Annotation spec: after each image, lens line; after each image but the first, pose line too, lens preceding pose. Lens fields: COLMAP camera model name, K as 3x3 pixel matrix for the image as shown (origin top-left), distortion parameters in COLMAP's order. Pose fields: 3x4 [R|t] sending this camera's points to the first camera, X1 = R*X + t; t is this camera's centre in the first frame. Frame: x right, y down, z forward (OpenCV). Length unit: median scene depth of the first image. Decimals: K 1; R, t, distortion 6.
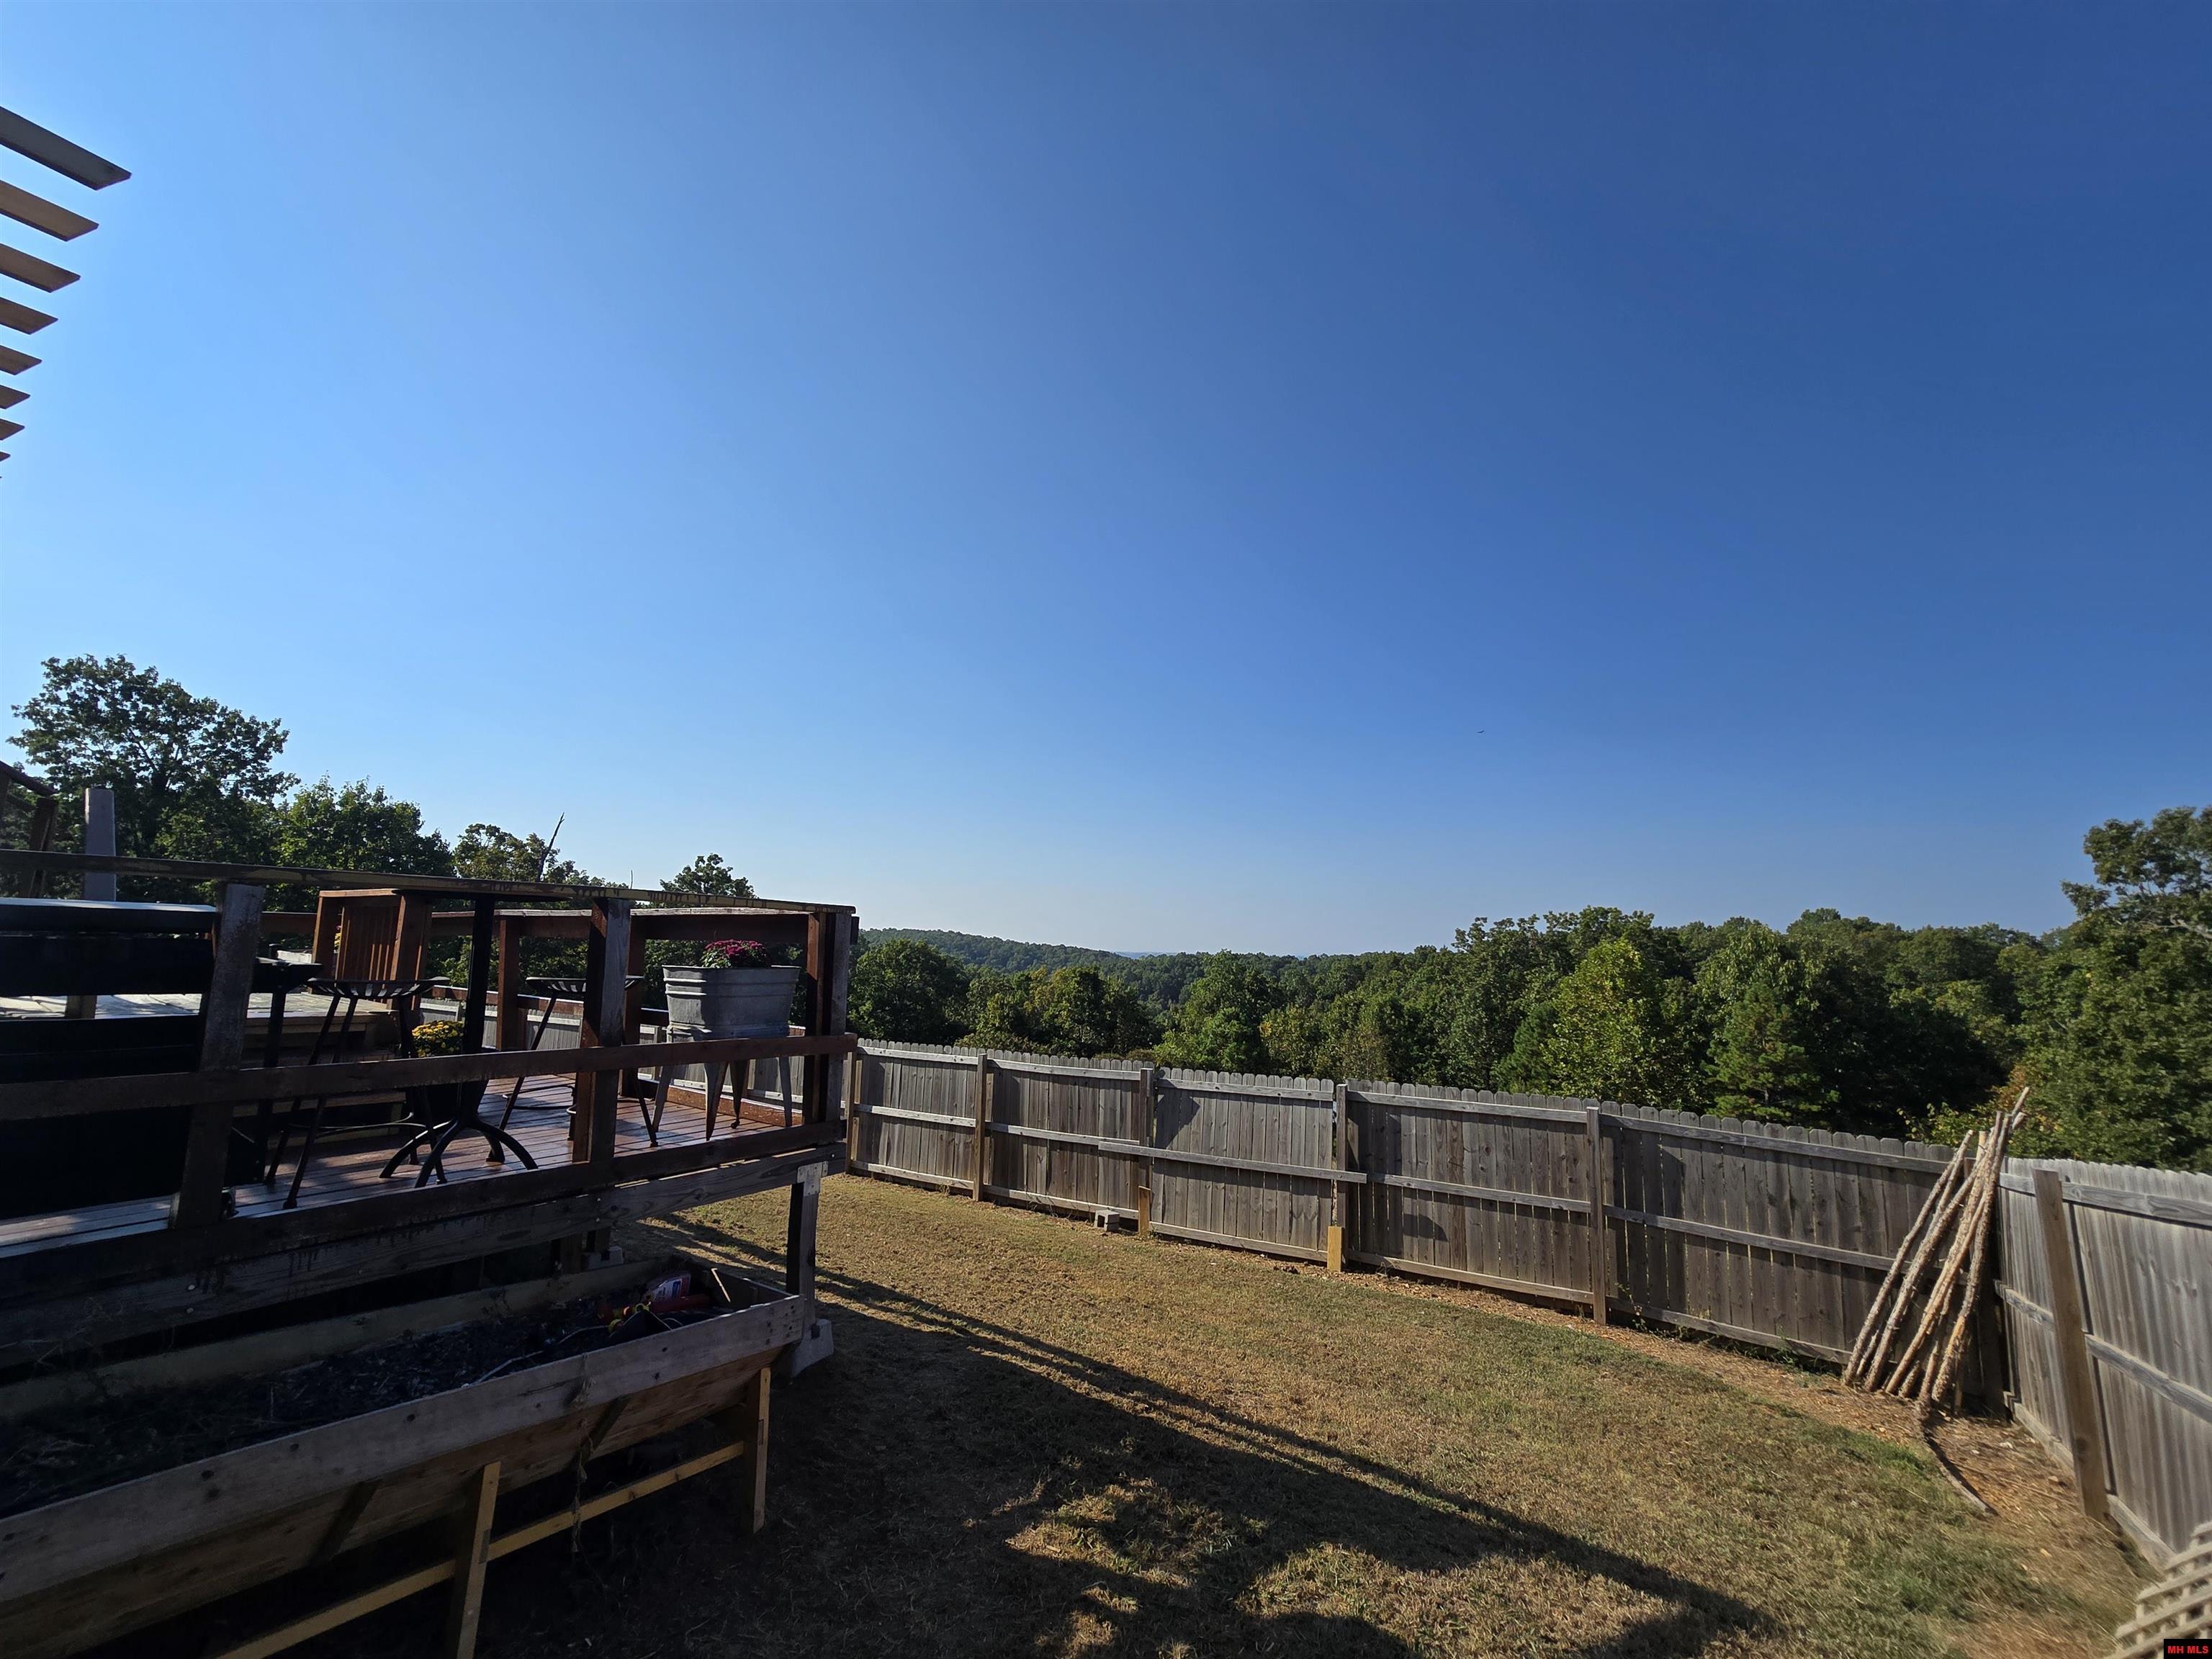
lens RADIAL K [[904.5, 0, 1097.6], [0, 904.5, 846.1], [0, 0, 1]] dist [-0.008790, 0.003086]
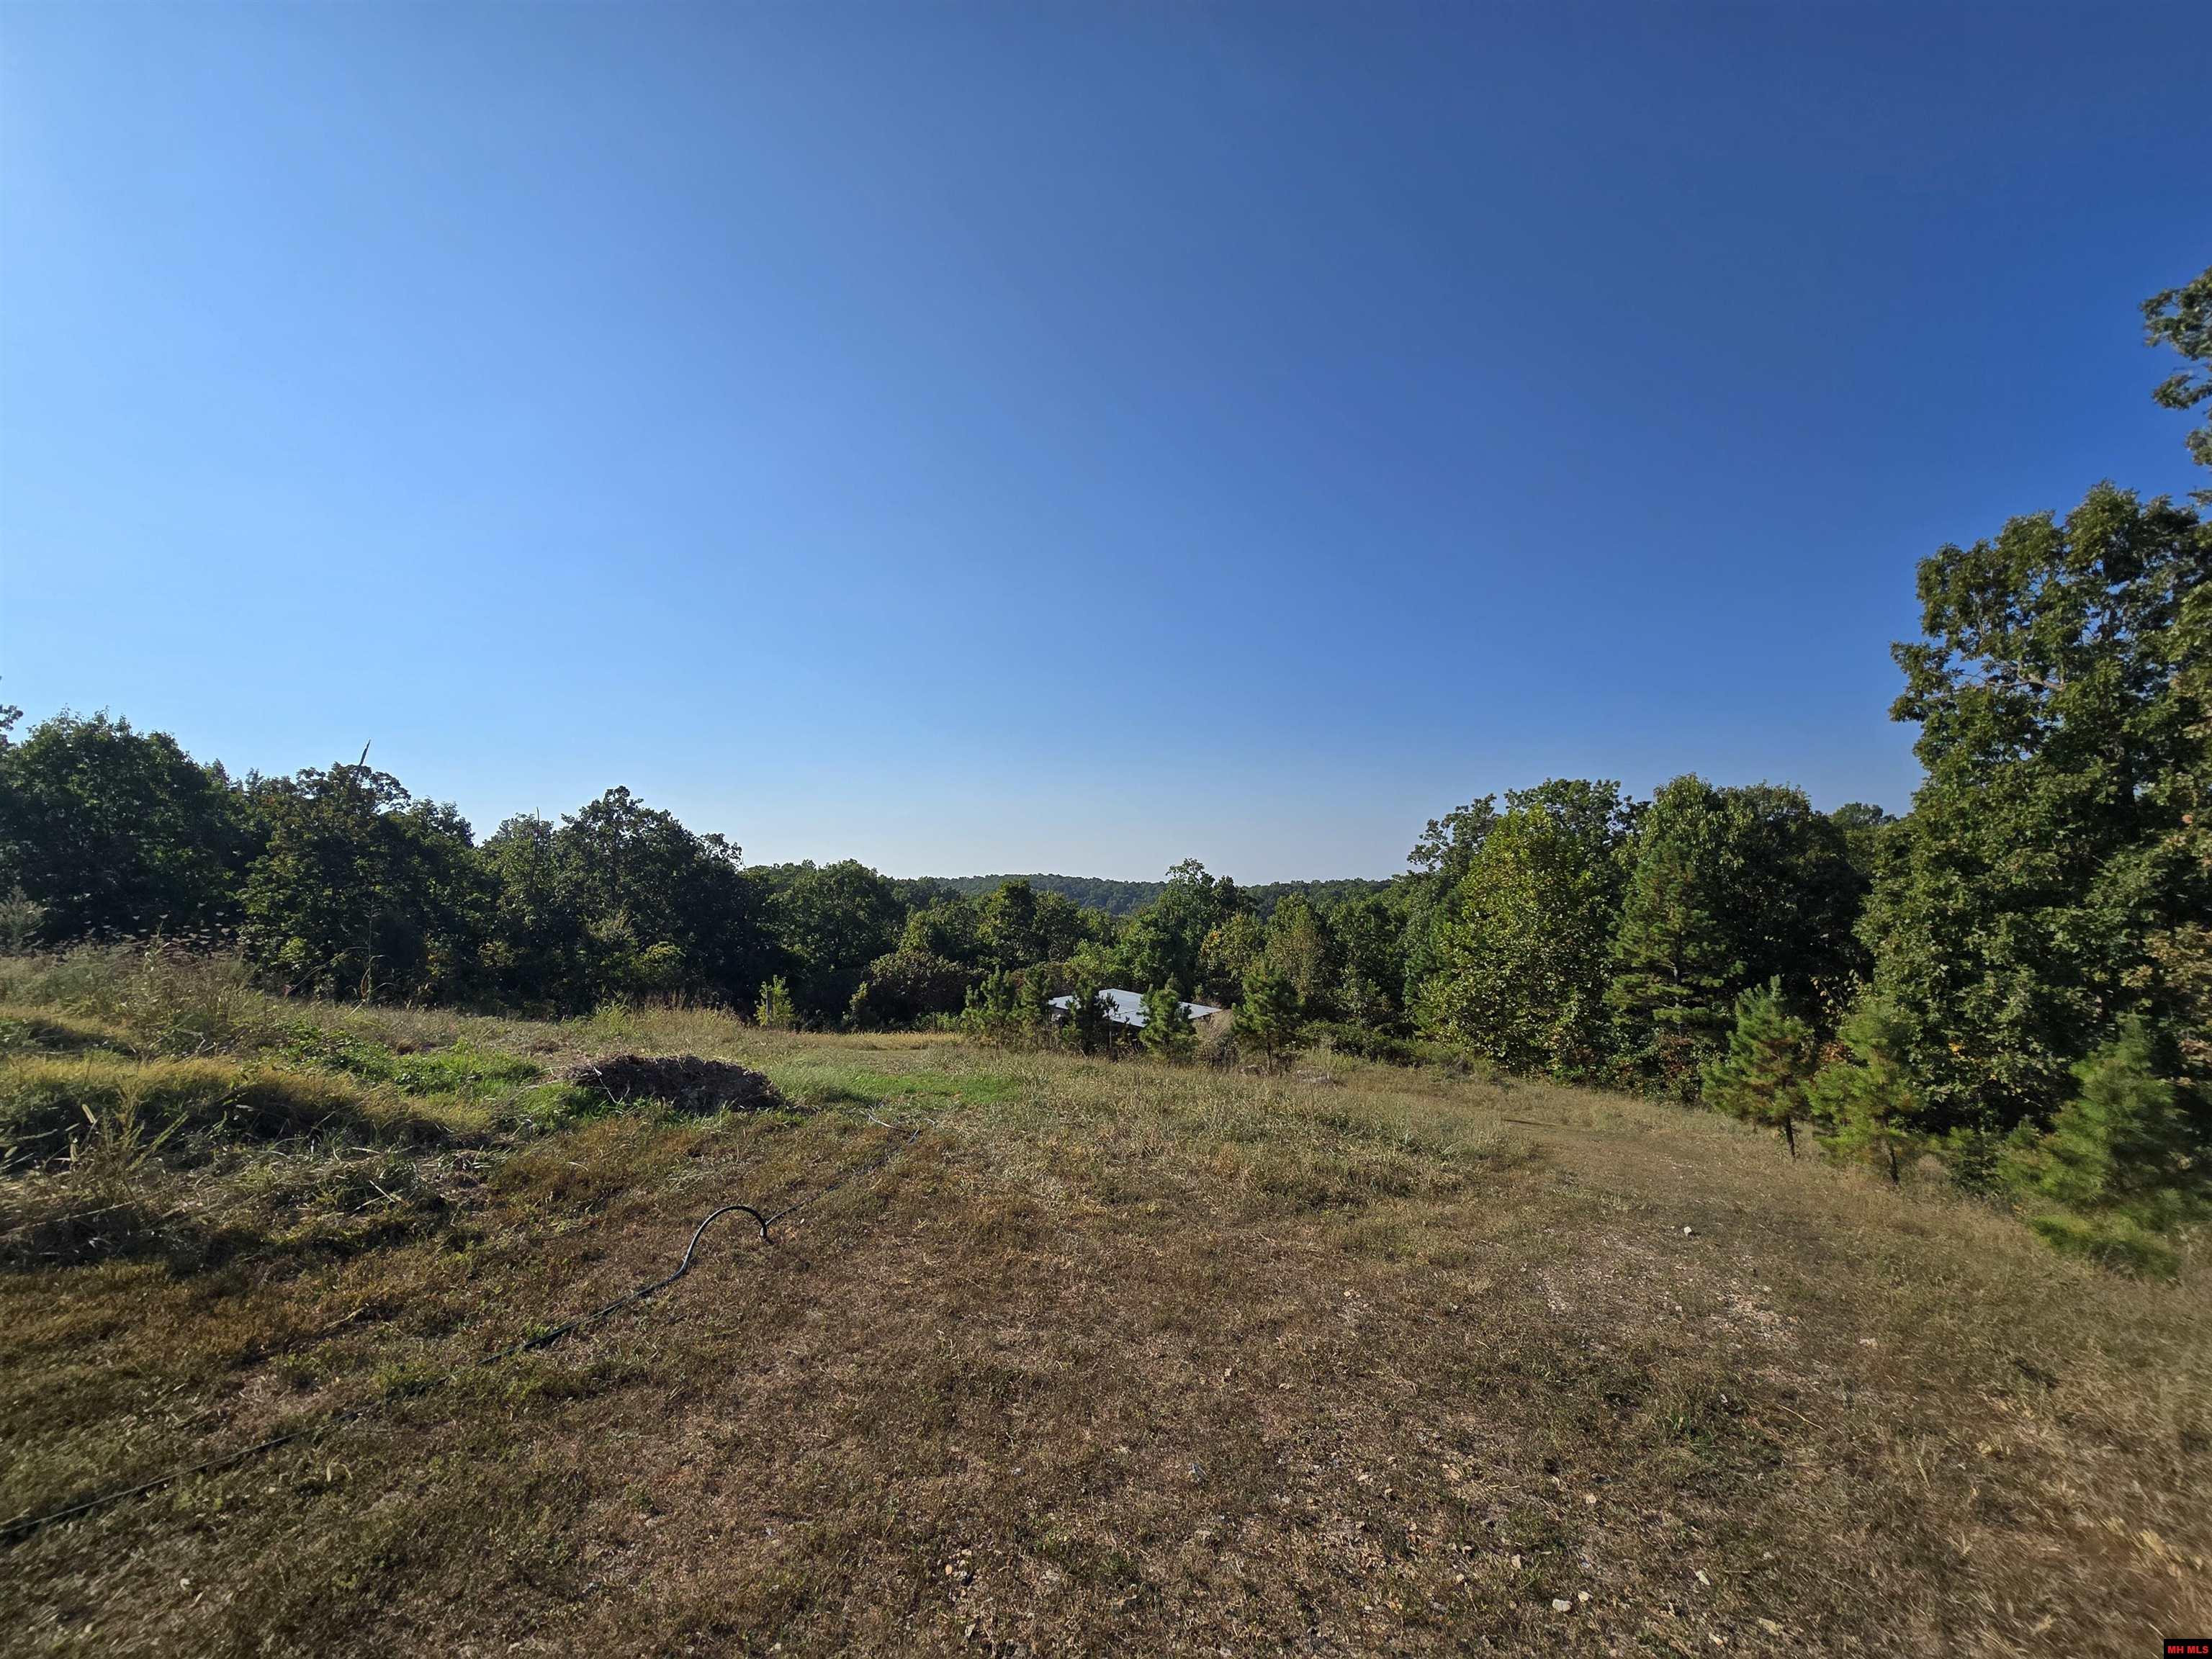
lens RADIAL K [[904.5, 0, 1097.6], [0, 904.5, 846.1], [0, 0, 1]] dist [-0.008790, 0.003086]
pose [[0.990978, -0.058345, -0.120660, 0.403020], [0.066211, 0.995862, 0.062245, 0.091572], [0.116529, -0.069673, 0.990740, 0.148692]]
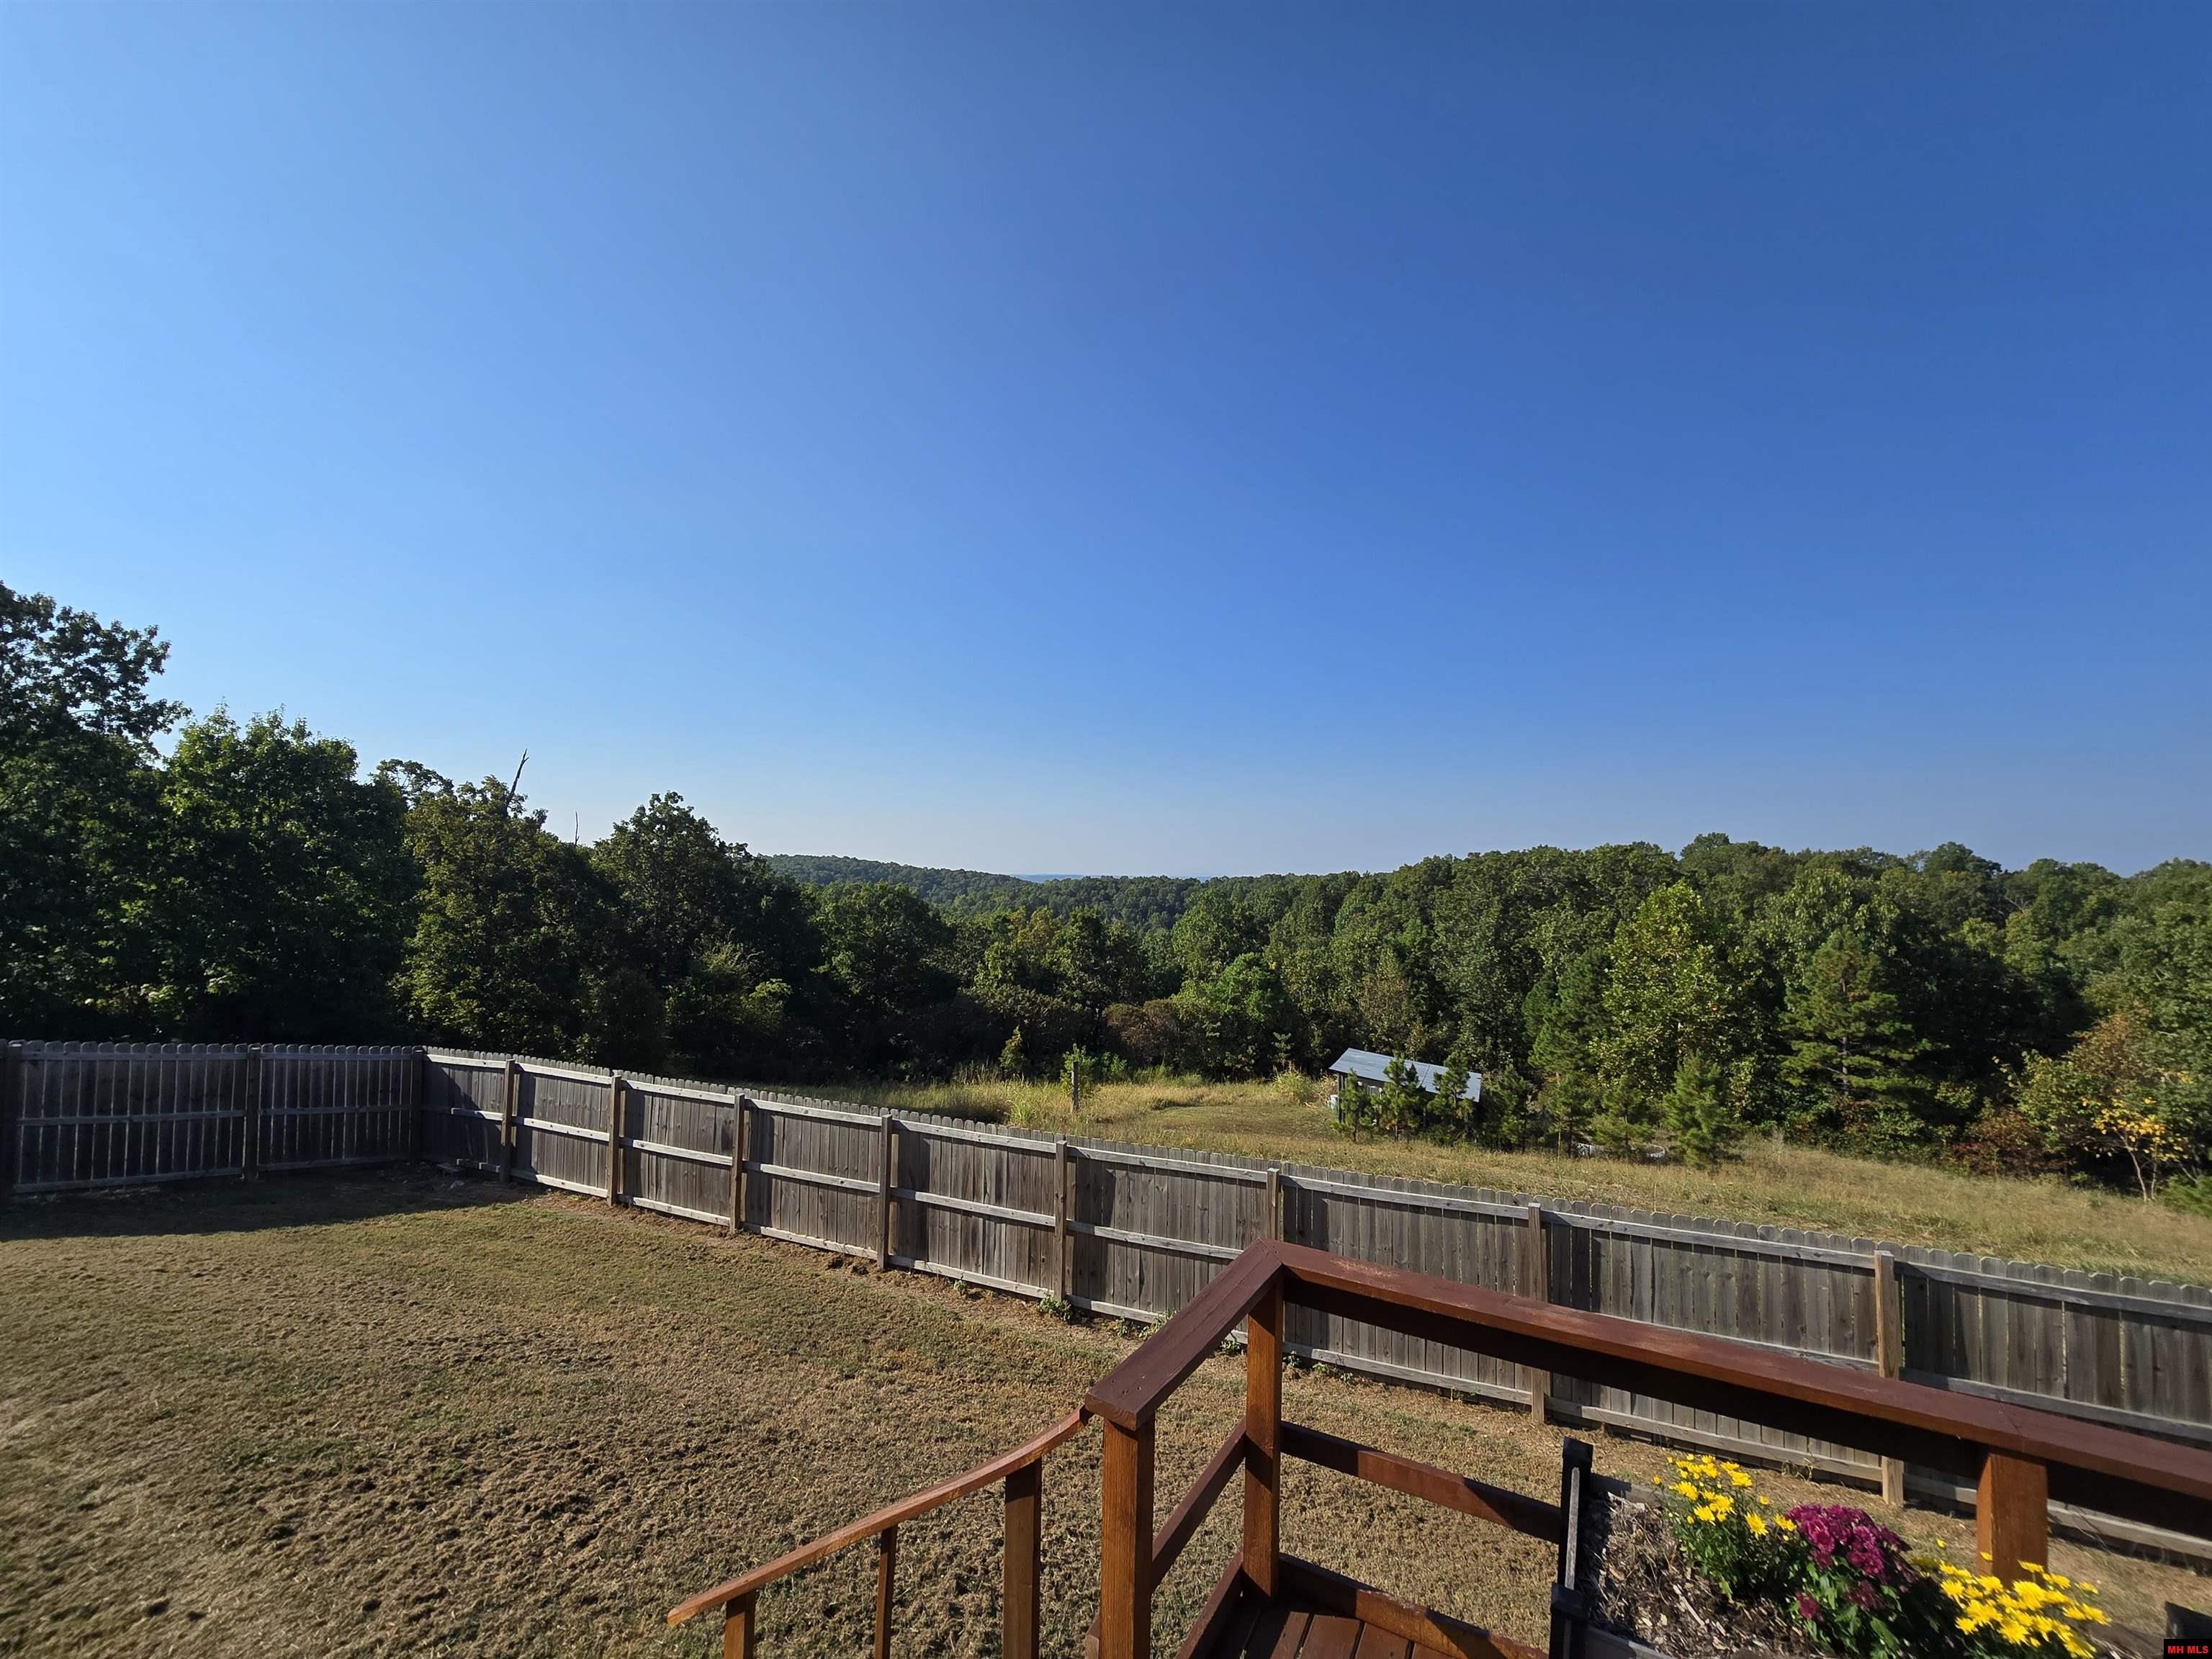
lens RADIAL K [[904.5, 0, 1097.6], [0, 904.5, 846.1], [0, 0, 1]] dist [-0.008790, 0.003086]
pose [[0.993015, -0.008700, 0.117667, -0.235635], [-0.001390, 0.996346, 0.085400, -0.026792], [-0.117980, -0.084967, 0.989374, 0.172255]]
